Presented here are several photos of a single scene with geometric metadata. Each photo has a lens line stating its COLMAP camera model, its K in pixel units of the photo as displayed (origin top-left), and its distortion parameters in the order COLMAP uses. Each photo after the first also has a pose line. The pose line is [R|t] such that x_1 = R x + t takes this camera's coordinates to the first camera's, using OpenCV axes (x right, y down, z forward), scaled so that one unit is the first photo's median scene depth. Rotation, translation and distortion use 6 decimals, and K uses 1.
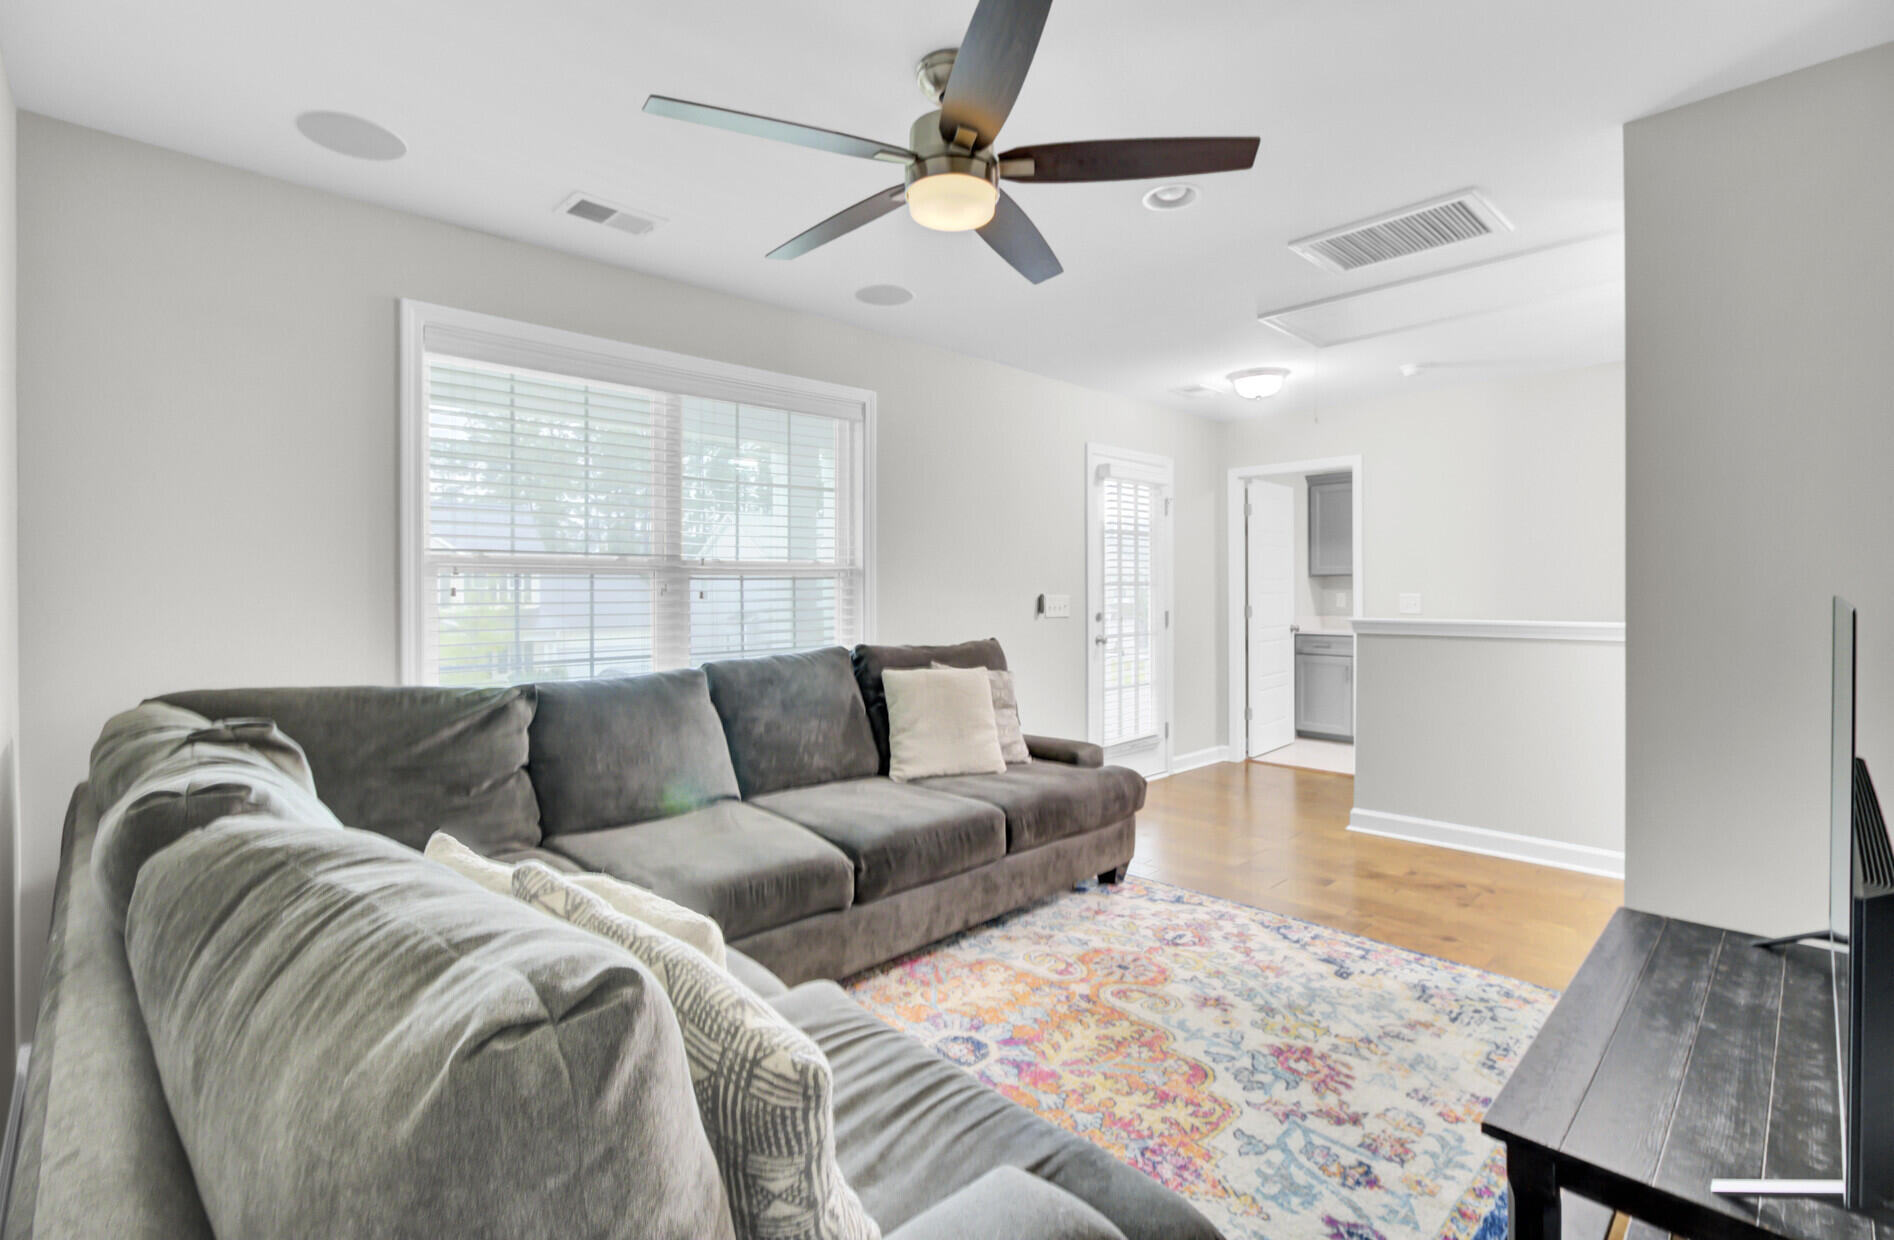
lens RADIAL K [[877.3, 0, 959.1], [0, 877.3, 606.7], [0, 0, 1]] dist [-0.008622, -0.001061]
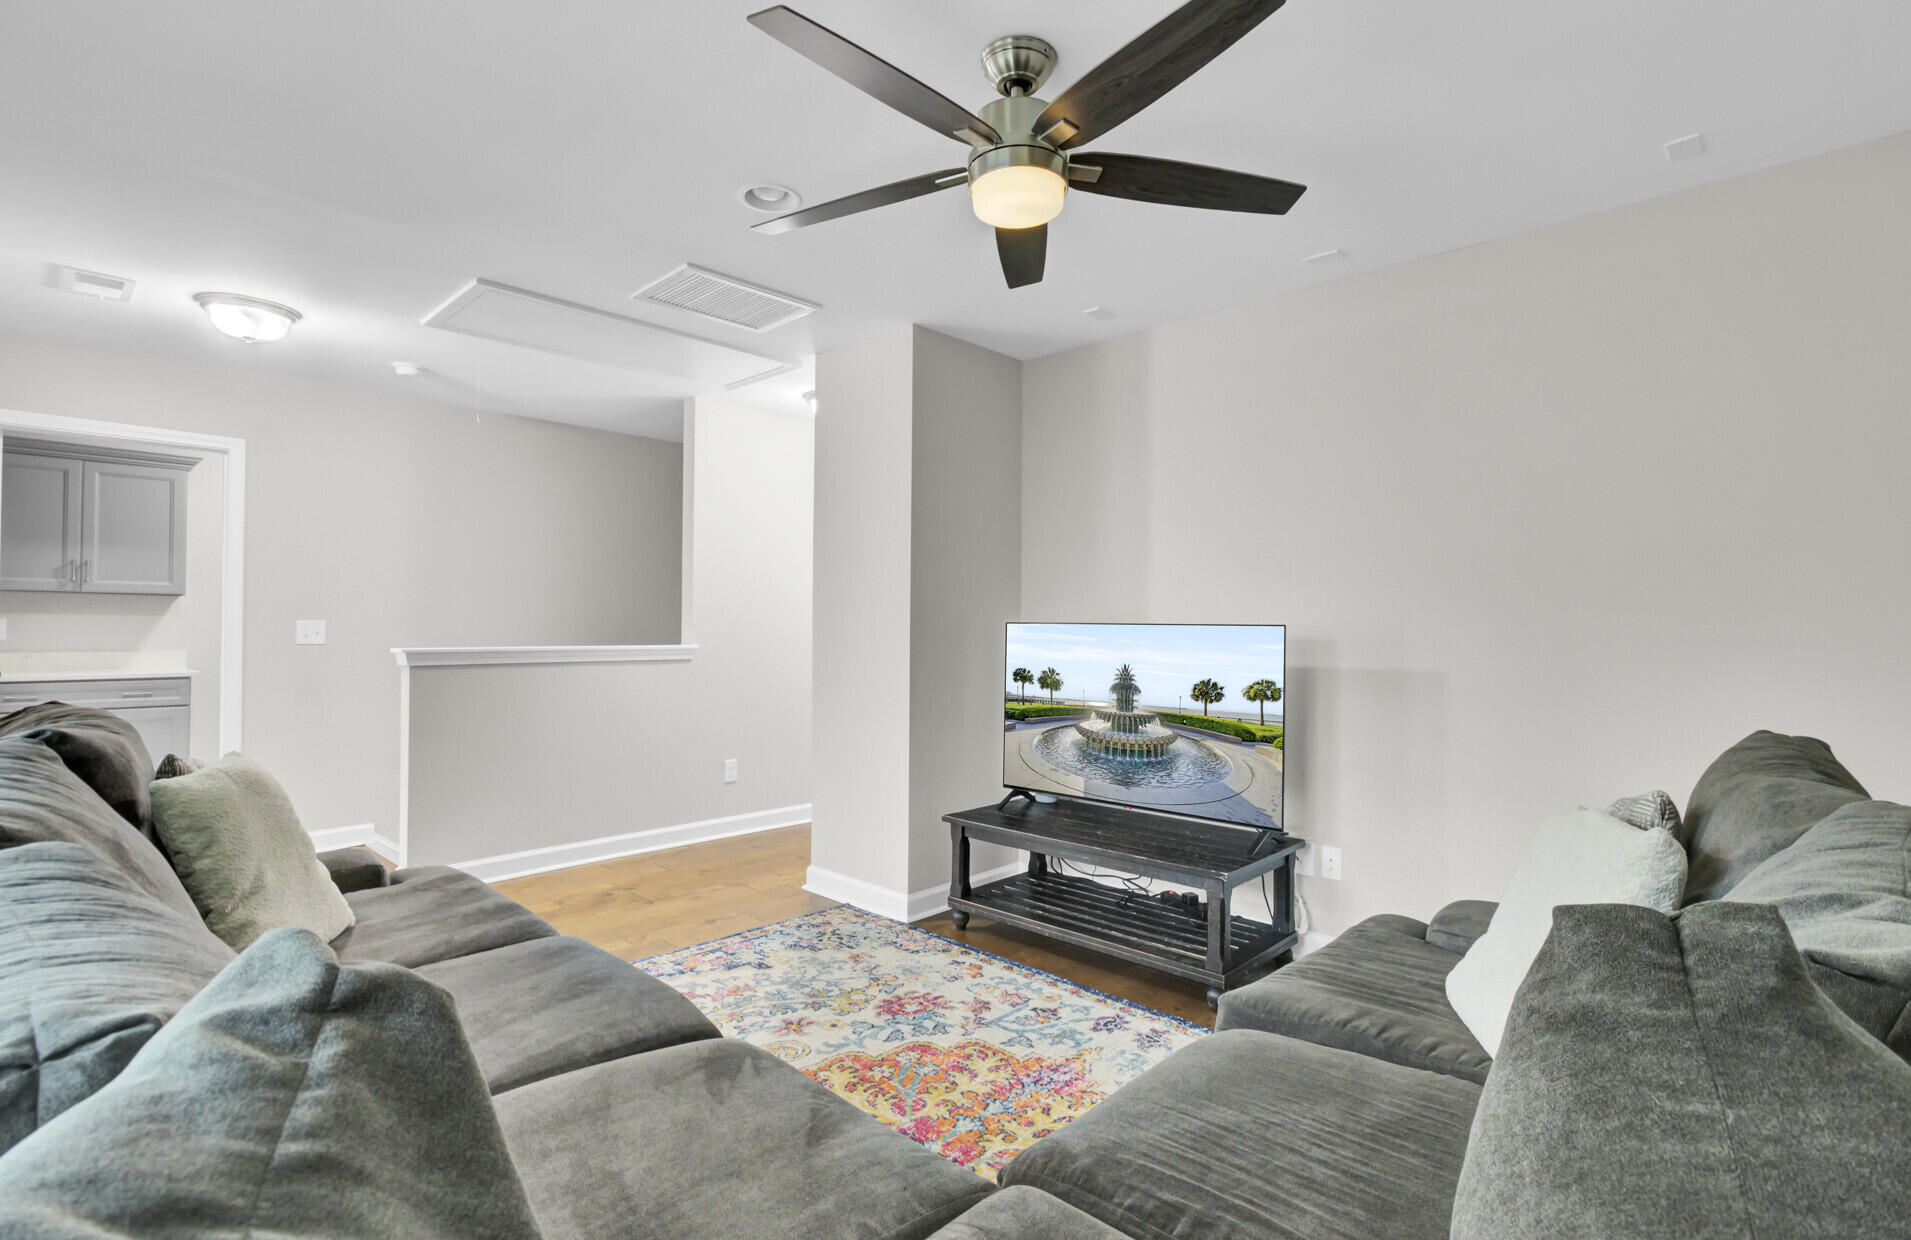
lens RADIAL K [[885.2, 0, 969.4], [0, 885.2, 622.0], [0, 0, 1]] dist [-0.008622, -0.001061]
pose [[-0.046874, 0.009267, 0.998858, -0.744412], [0.008773, 0.999922, -0.008866, 0.000501], [-0.998862, 0.008347, -0.046952, 0.855626]]
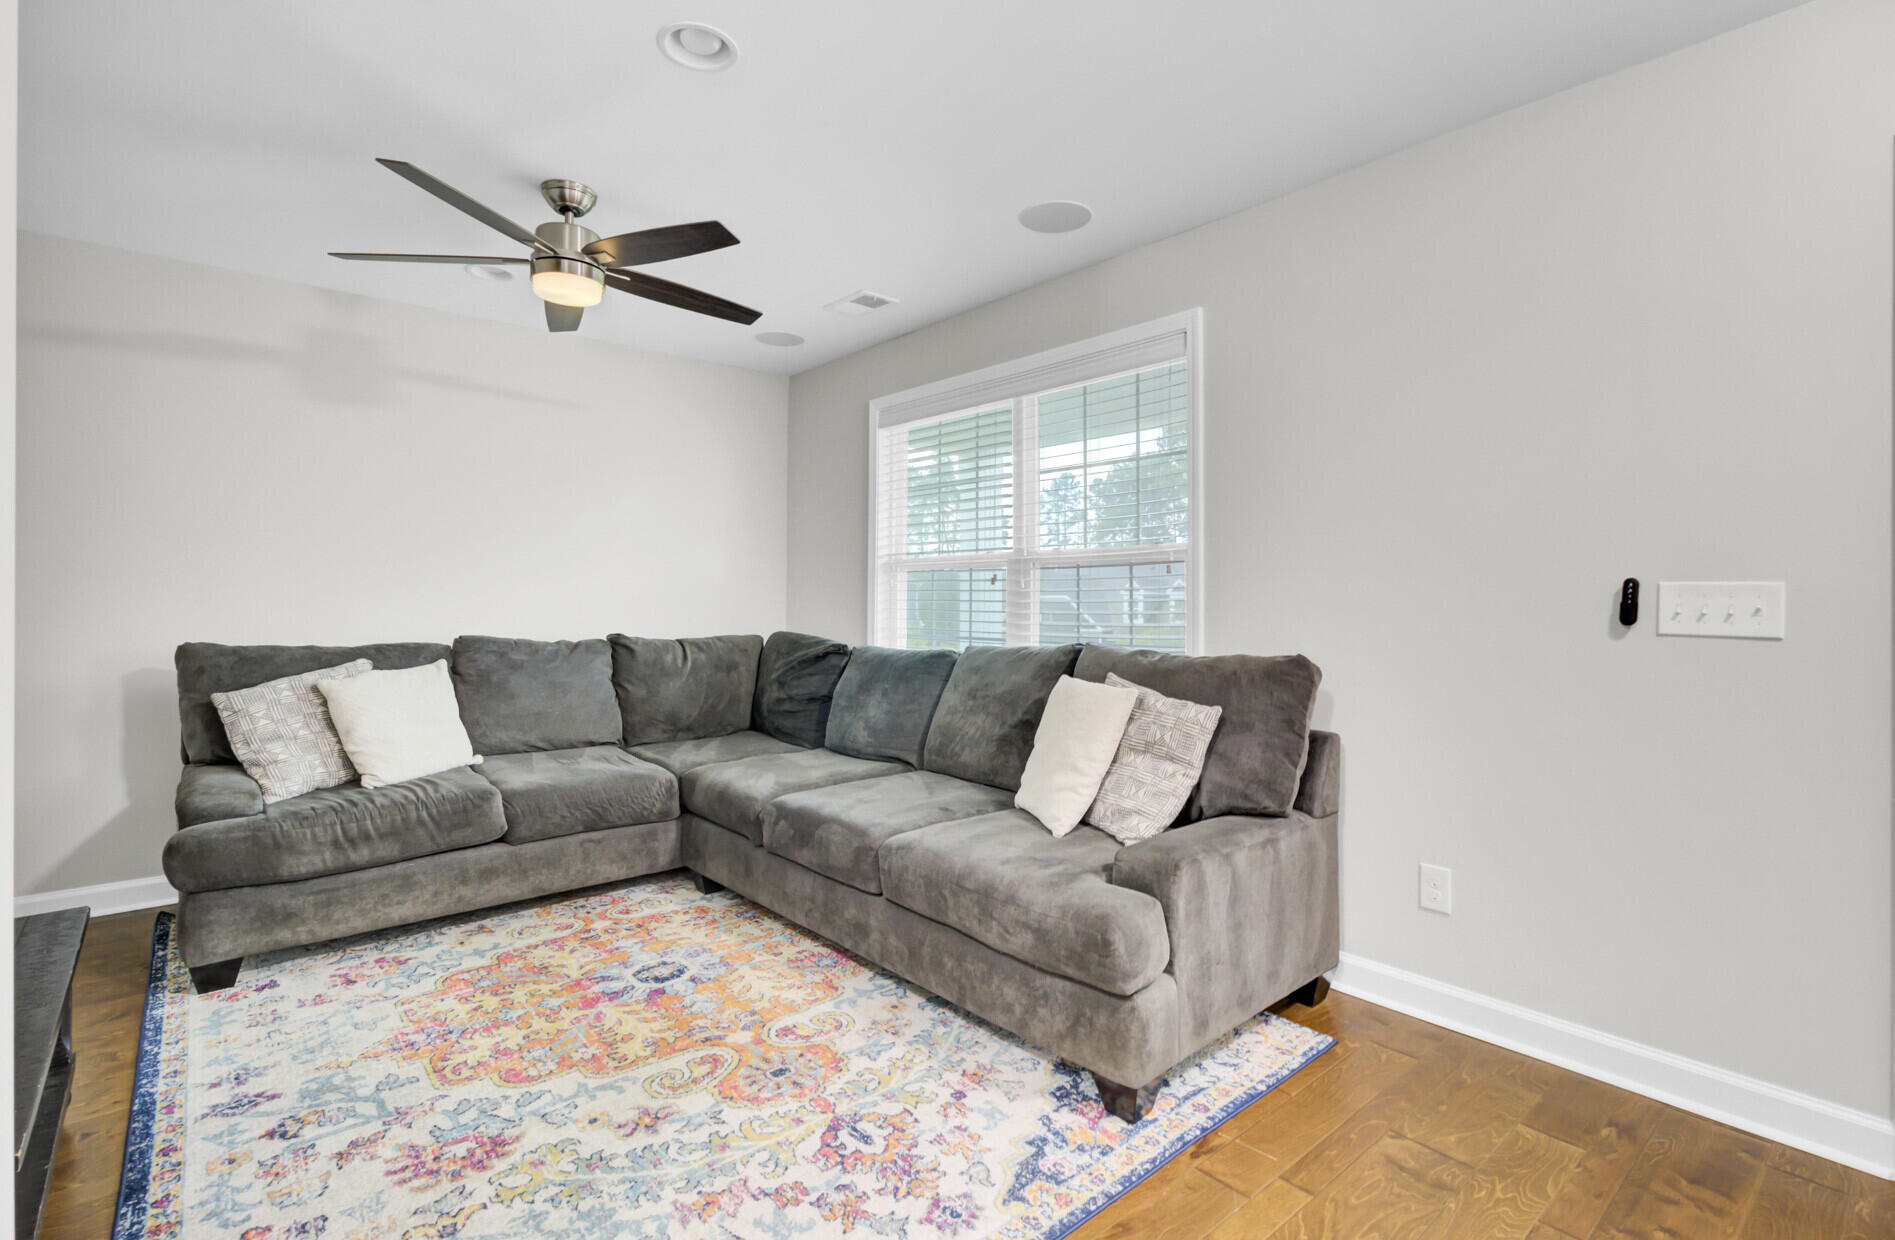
lens RADIAL K [[877.8, 0, 945.4], [0, 877.8, 611.7], [0, 0, 1]] dist [-0.008622, -0.001061]
pose [[-0.071075, 0.017499, -0.997317, 1.016690], [-0.022905, 0.999554, 0.019170, 0.001211], [0.997208, 0.024206, -0.070643, 1.313910]]
